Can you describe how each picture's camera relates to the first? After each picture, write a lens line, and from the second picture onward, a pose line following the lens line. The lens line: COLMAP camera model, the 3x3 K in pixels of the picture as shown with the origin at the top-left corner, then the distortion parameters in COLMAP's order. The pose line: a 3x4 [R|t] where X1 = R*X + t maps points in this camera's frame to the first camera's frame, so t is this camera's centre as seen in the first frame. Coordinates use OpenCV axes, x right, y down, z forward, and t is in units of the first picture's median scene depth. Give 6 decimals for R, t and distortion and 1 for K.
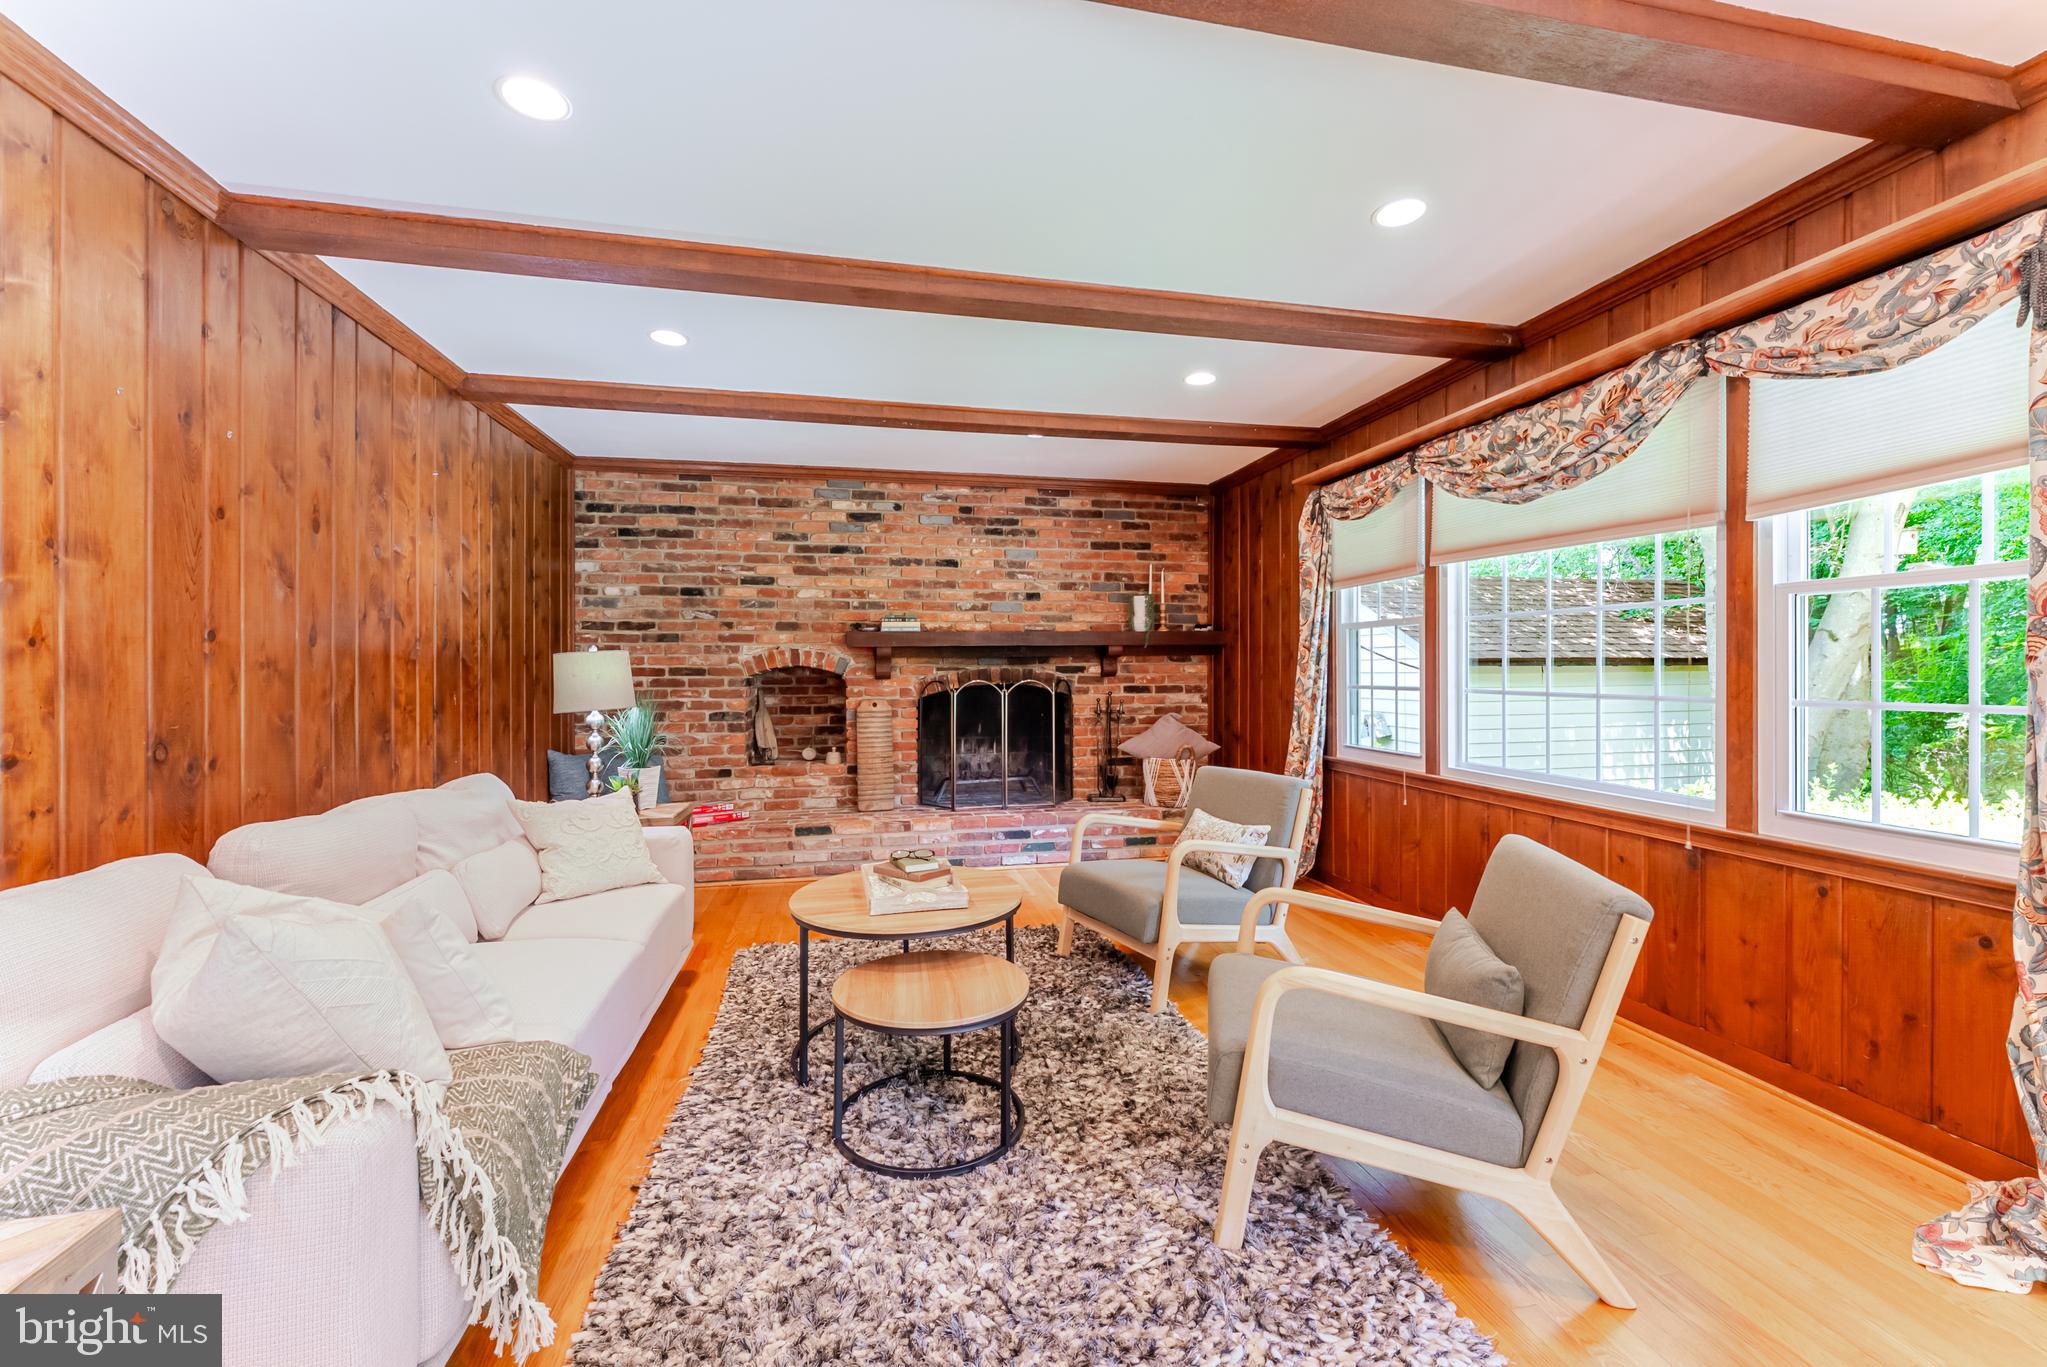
lens RADIAL K [[815.3, 0, 1029.3], [0, 815.3, 668.2], [0, 0, 1]] dist [-0.000589, -0.000023]
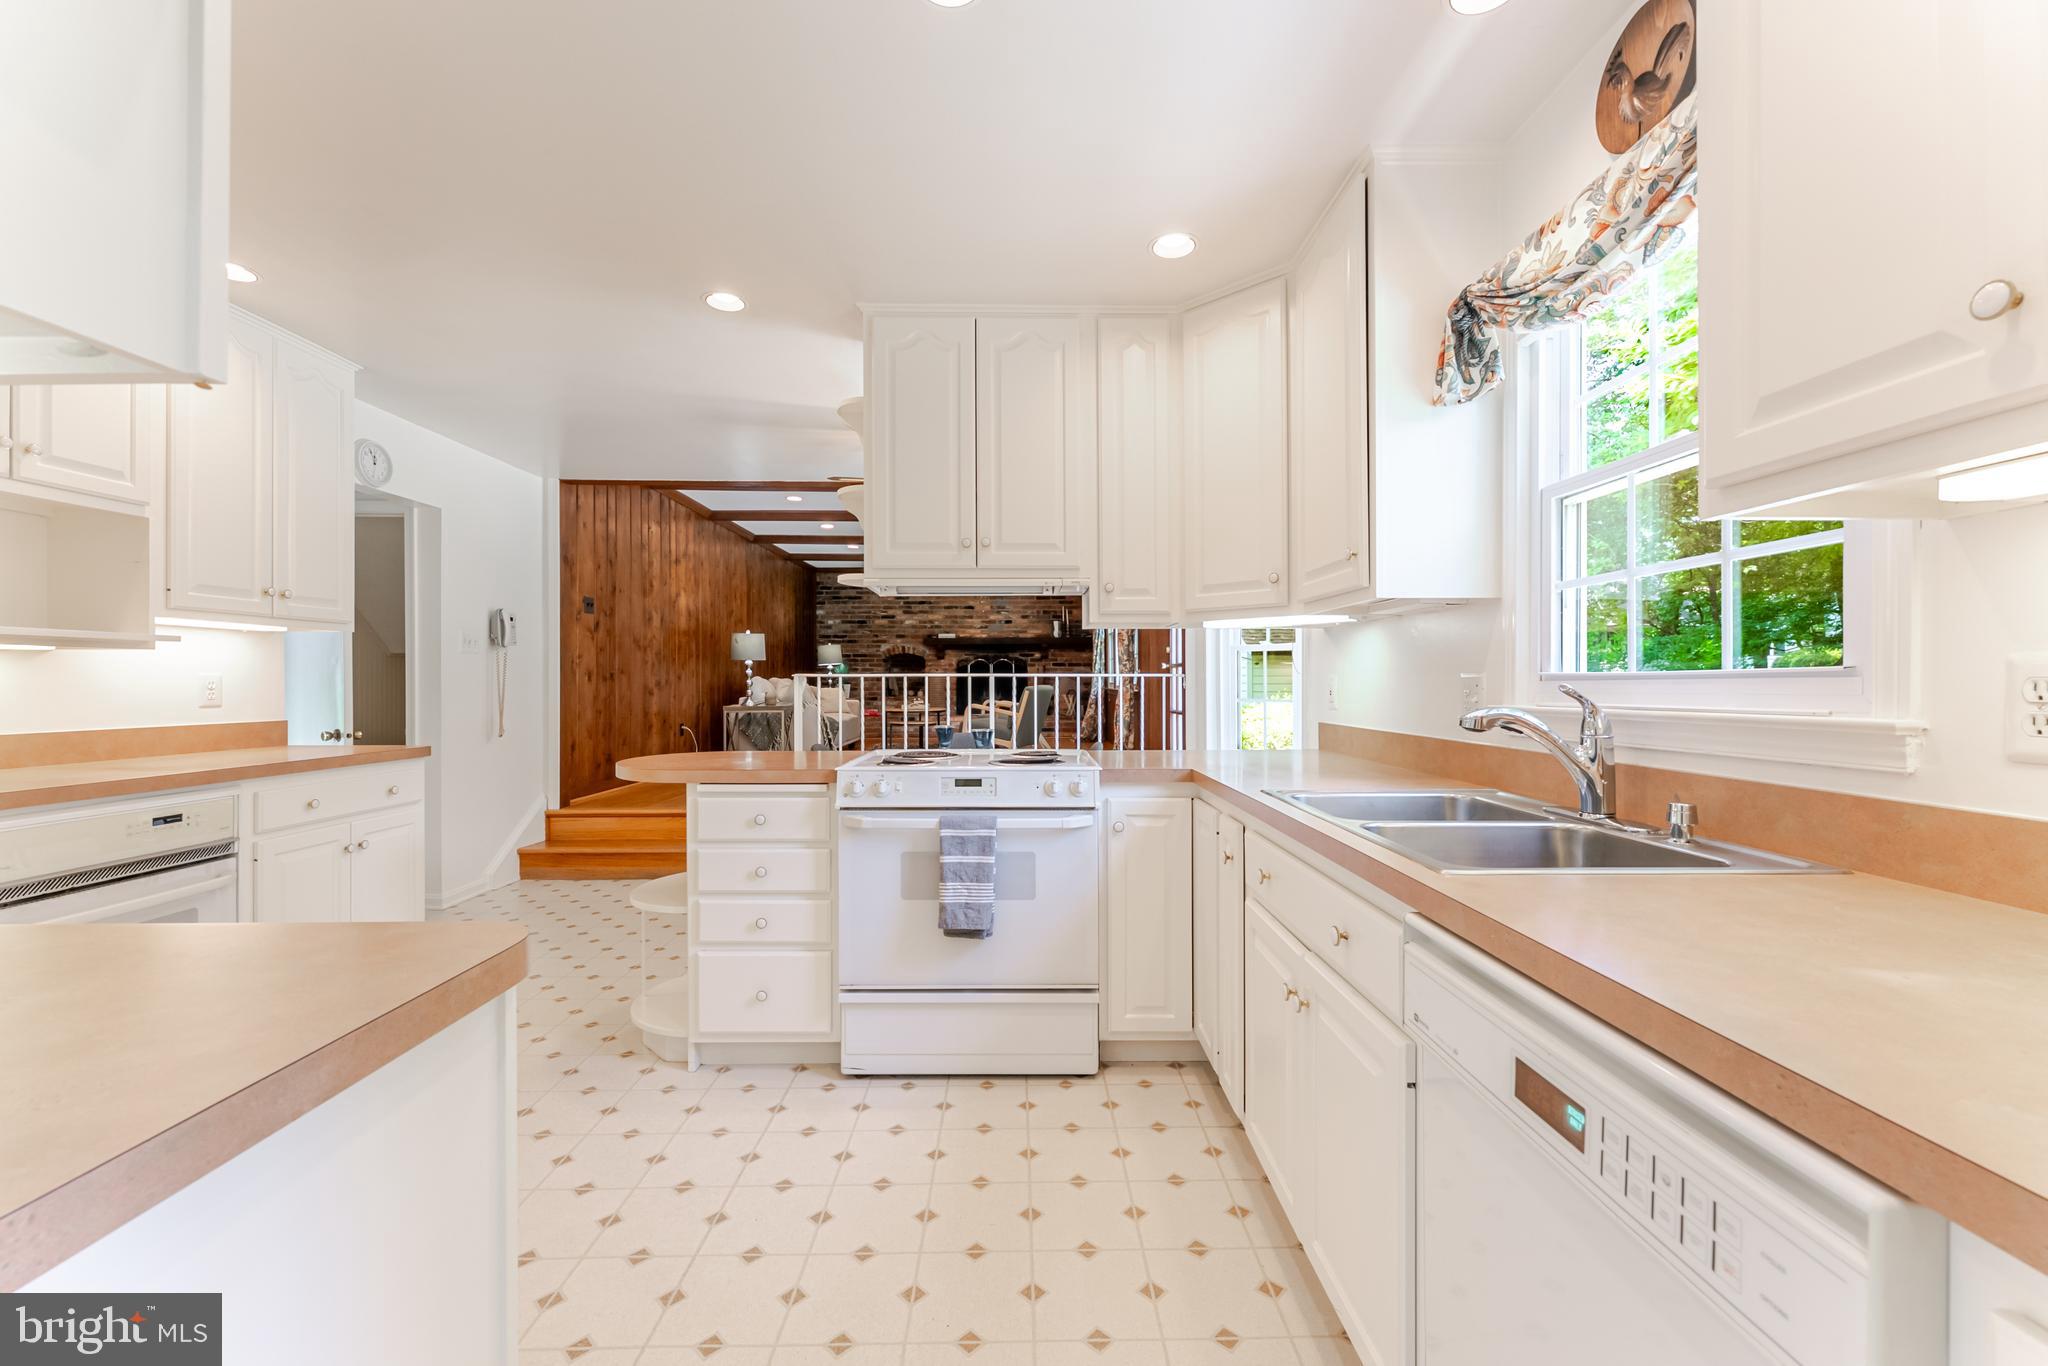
lens RADIAL K [[815.7, 0, 1023.3], [0, 815.7, 679.9], [0, 0, 1]] dist [-0.000589, -0.000023]
pose [[0.982051, 0.001145, -0.188611, 0.485296], [-0.001331, 0.999999, -0.000859, 0.074277], [0.188610, 0.001094, 0.982051, -1.215476]]
